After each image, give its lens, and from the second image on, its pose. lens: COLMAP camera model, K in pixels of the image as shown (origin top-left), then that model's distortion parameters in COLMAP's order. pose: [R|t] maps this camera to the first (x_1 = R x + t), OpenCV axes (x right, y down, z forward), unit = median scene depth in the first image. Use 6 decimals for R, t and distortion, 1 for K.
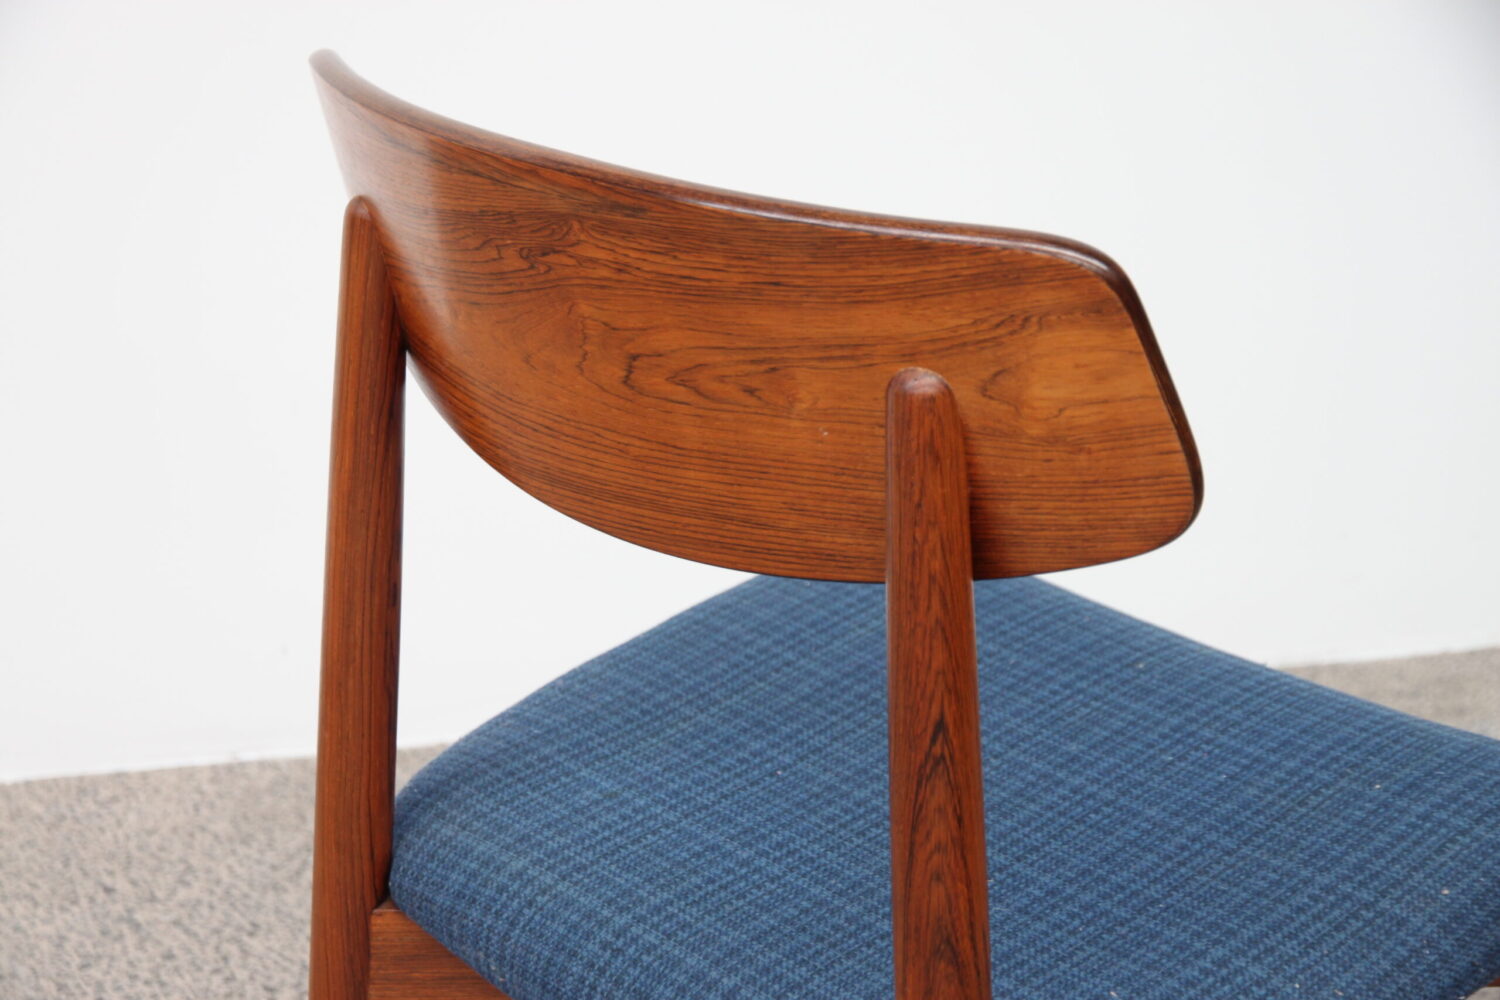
lens RADIAL K [[2954.2, 0, 746.3], [0, 2954.2, 503.9], [0, 0, 1]] dist [0.188931, 0.000000]
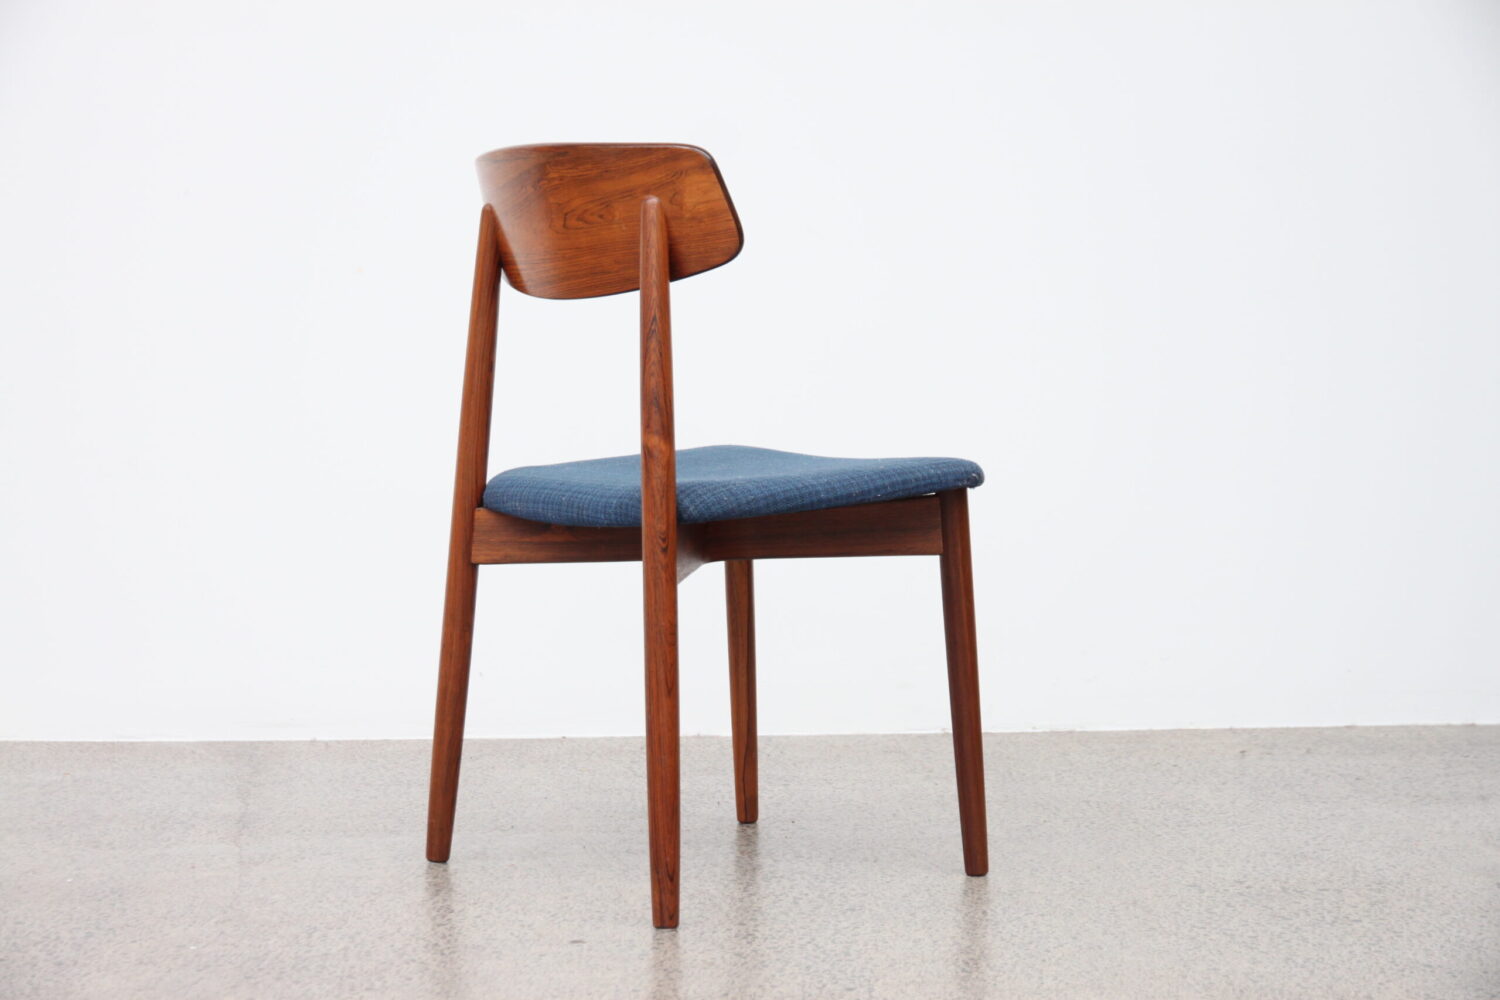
lens RADIAL K [[2954.2, 0, 750.9], [0, 2954.2, 499.4], [0, 0, 1]] dist [0.188931, 0.000000]
pose [[0.992703, 0.025980, -0.117754, 0.512069], [-0.062400, 0.946279, -0.317274, 1.173035], [0.103185, 0.322307, 0.940995, -1.695579]]
